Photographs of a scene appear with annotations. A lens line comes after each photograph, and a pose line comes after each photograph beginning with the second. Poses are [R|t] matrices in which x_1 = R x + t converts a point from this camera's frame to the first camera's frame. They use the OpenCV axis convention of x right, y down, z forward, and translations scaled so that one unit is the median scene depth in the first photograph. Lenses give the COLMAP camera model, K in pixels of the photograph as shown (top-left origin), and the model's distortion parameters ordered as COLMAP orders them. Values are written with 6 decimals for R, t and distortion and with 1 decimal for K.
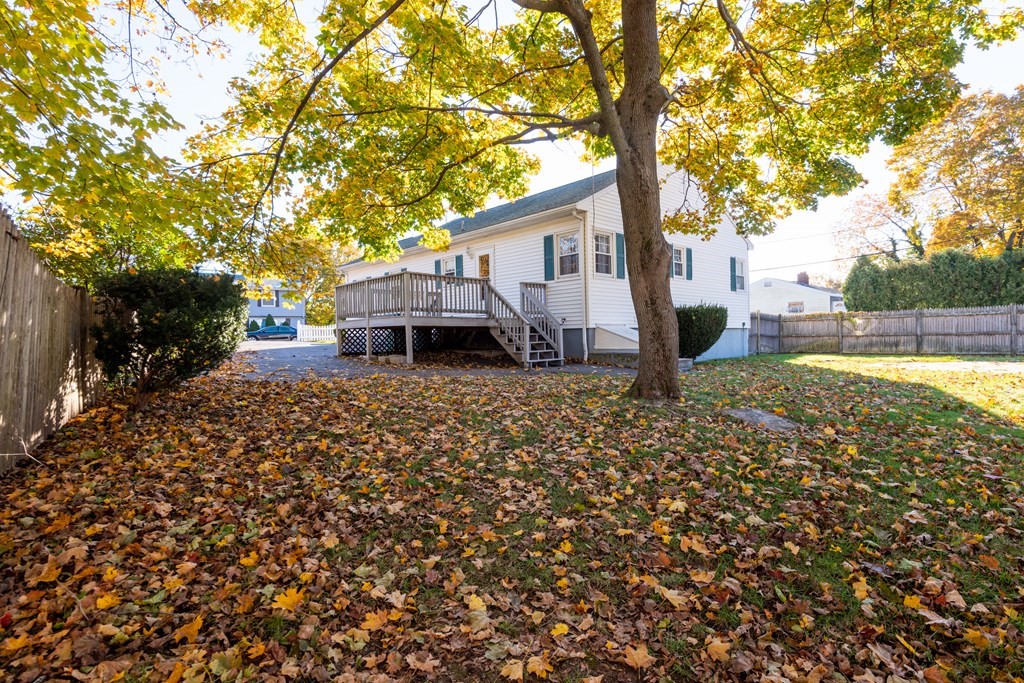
lens RADIAL K [[536.9, 0, 512.6], [0, 536.9, 346.7], [0, 0, 1]] dist [-0.001141, 0.000779]
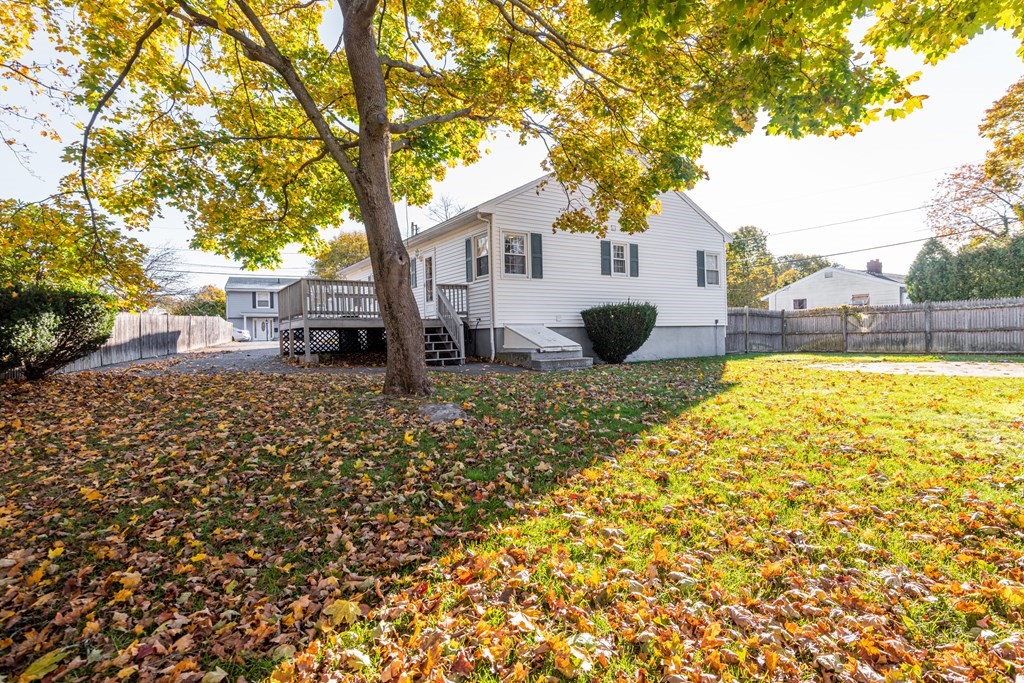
lens RADIAL K [[561.5, 0, 511.2], [0, 561.5, 341.2], [0, 0, 1]] dist [0.011328, -0.001899]
pose [[0.983678, -0.003357, -0.179904, 0.292568], [0.002149, 0.999974, -0.006908, -0.001273], [0.179923, 0.006408, 0.983660, -0.038217]]
